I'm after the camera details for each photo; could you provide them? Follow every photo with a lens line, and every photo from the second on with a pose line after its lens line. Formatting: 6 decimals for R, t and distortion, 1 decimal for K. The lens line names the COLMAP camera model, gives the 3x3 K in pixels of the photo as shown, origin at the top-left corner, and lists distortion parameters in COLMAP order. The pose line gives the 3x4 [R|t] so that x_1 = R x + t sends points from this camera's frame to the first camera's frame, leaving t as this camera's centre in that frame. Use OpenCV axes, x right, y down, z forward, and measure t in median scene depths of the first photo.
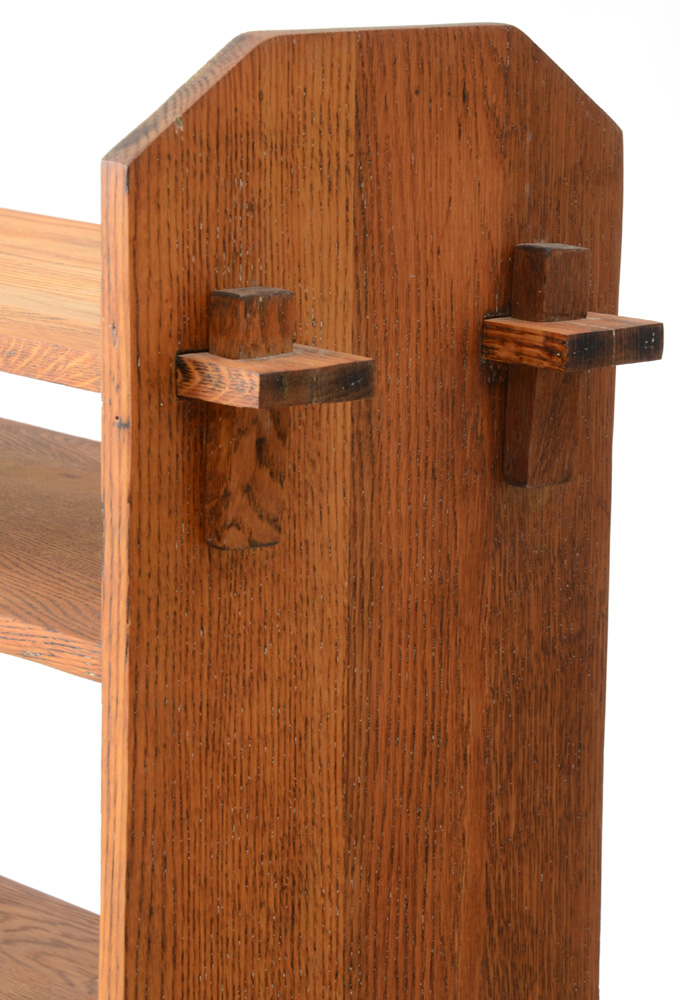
lens RADIAL K [[3061.9, 0, 350.2], [0, 3061.9, 493.5], [0, 0, 1]] dist [0.649997, 0.000000]
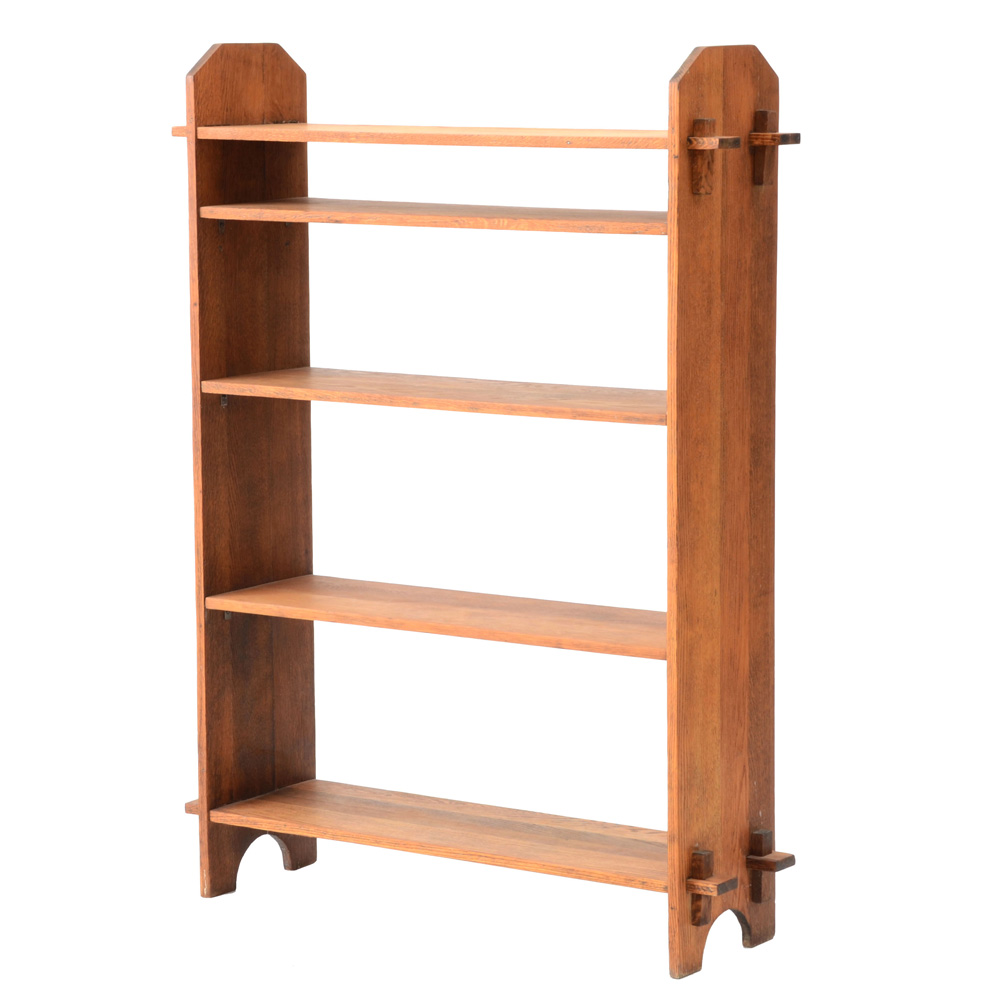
lens RADIAL K [[3644.6, 0, 474.5], [0, 3644.6, 522.6], [0, 0, 1]] dist [0.429170, 0.000000]
pose [[0.972289, -0.052529, 0.227804, -1.172346], [0.065640, 0.996572, -0.050362, 0.543263], [-0.224377, 0.063919, 0.972404, -2.760724]]
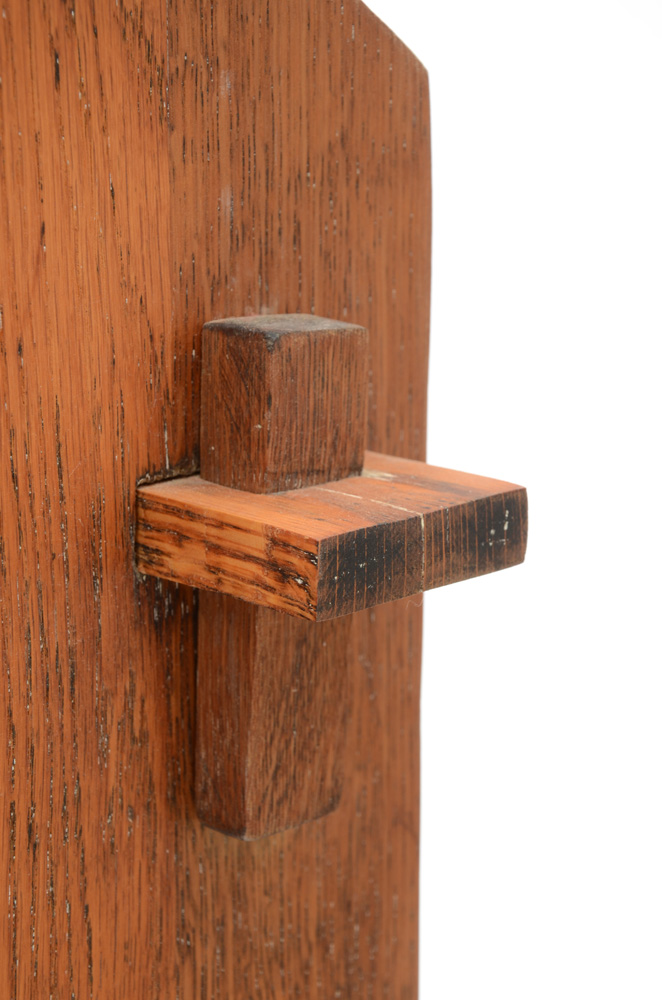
lens RADIAL K [[2421.0, 0, 328.8], [0, 2421.0, 509.5], [0, 0, 1]] dist [0.384672, 0.000000]
pose [[0.998316, -0.022884, 0.053303, 0.052802], [0.019863, 0.998203, 0.056527, -0.073750], [-0.054500, -0.055373, 0.996977, 0.644919]]
